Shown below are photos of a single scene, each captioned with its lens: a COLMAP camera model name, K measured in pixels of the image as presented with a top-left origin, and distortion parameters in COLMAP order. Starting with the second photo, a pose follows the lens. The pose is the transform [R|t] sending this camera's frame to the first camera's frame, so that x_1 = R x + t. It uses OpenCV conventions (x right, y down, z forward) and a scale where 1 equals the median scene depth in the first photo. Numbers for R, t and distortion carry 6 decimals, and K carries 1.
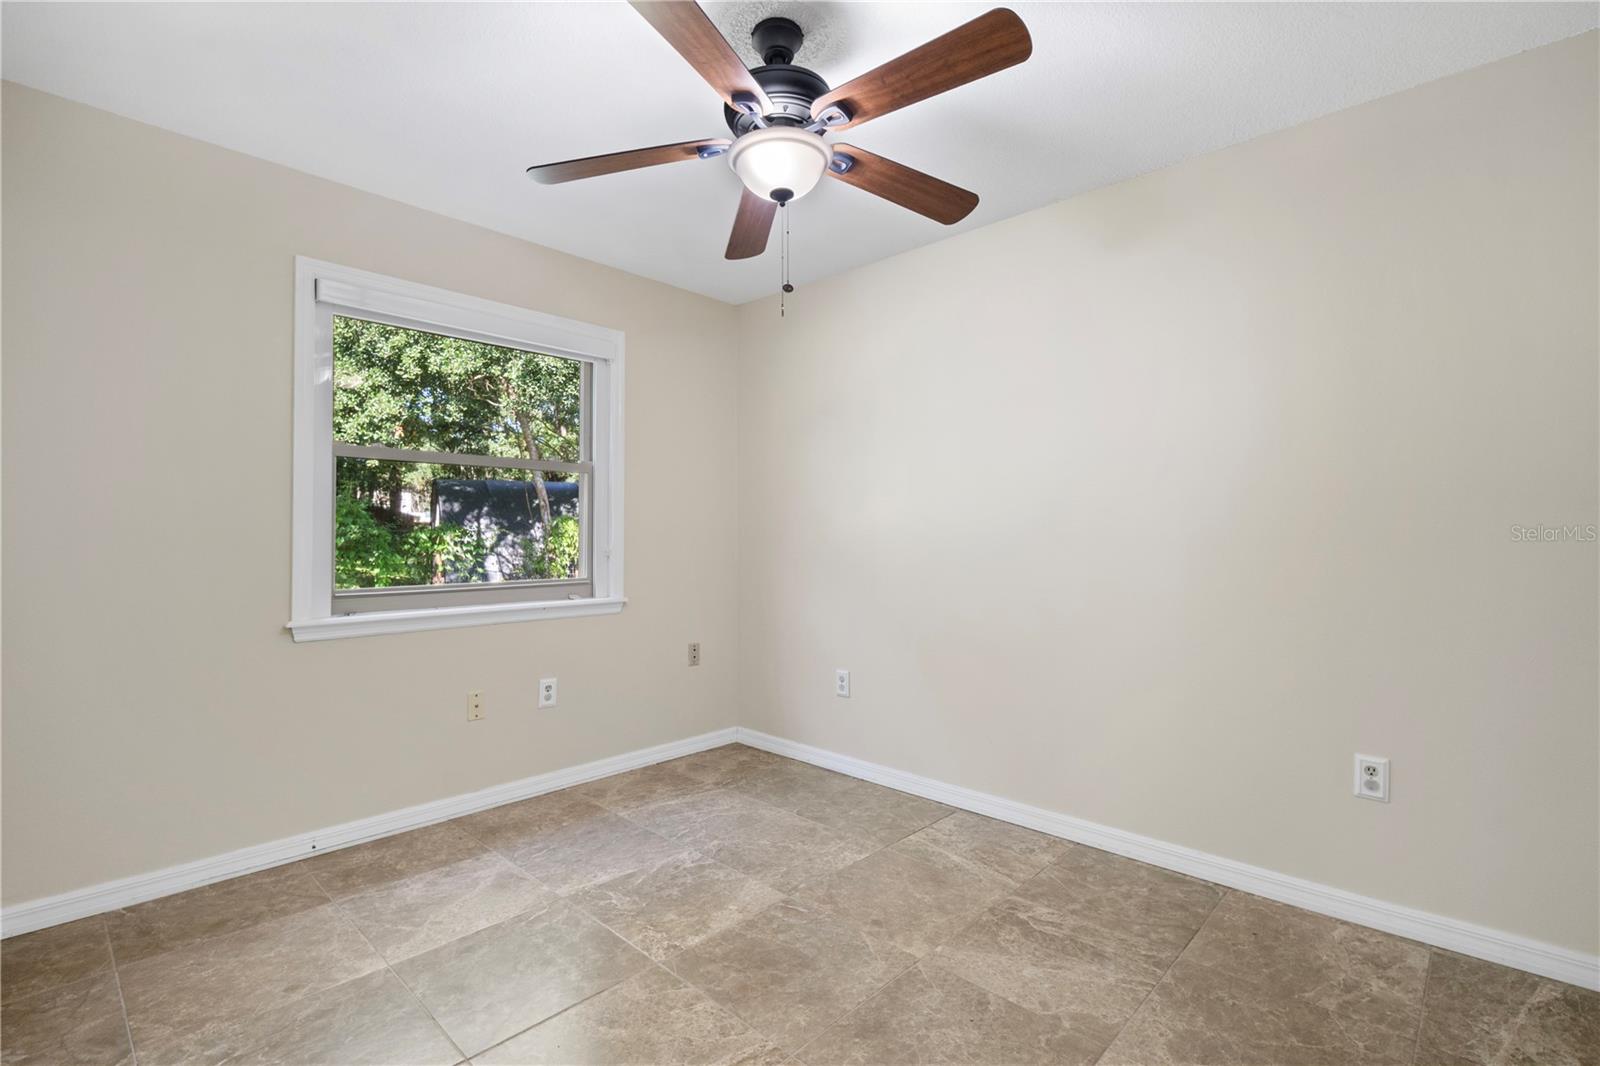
lens RADIAL K [[728.2, 0, 798.8], [0, 728.2, 530.0], [0, 0, 1]] dist [0.013194, -0.006934]
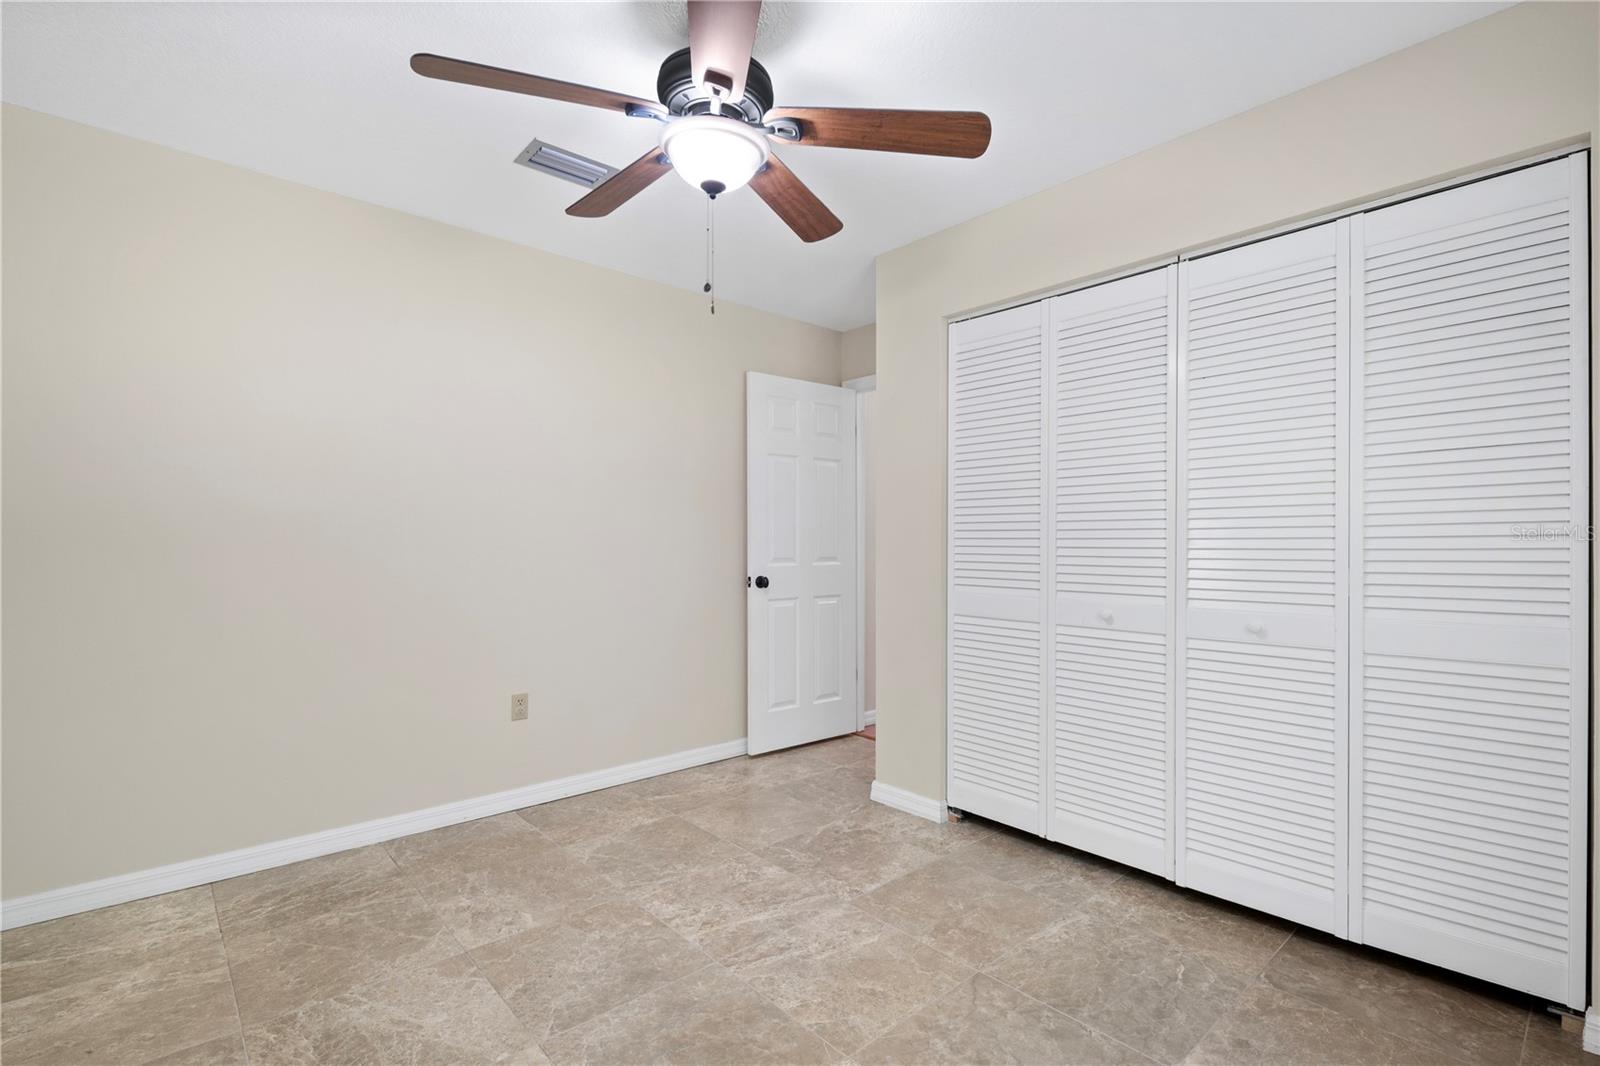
lens RADIAL K [[728.2, 0, 798.8], [0, 728.2, 530.0], [0, 0, 1]] dist [0.013194, -0.006934]
pose [[-0.997137, -0.003446, 0.075539, -0.211938], [-0.004229, 0.999939, -0.010202, -0.000015], [-0.075500, -0.010493, -0.997091, 1.976555]]
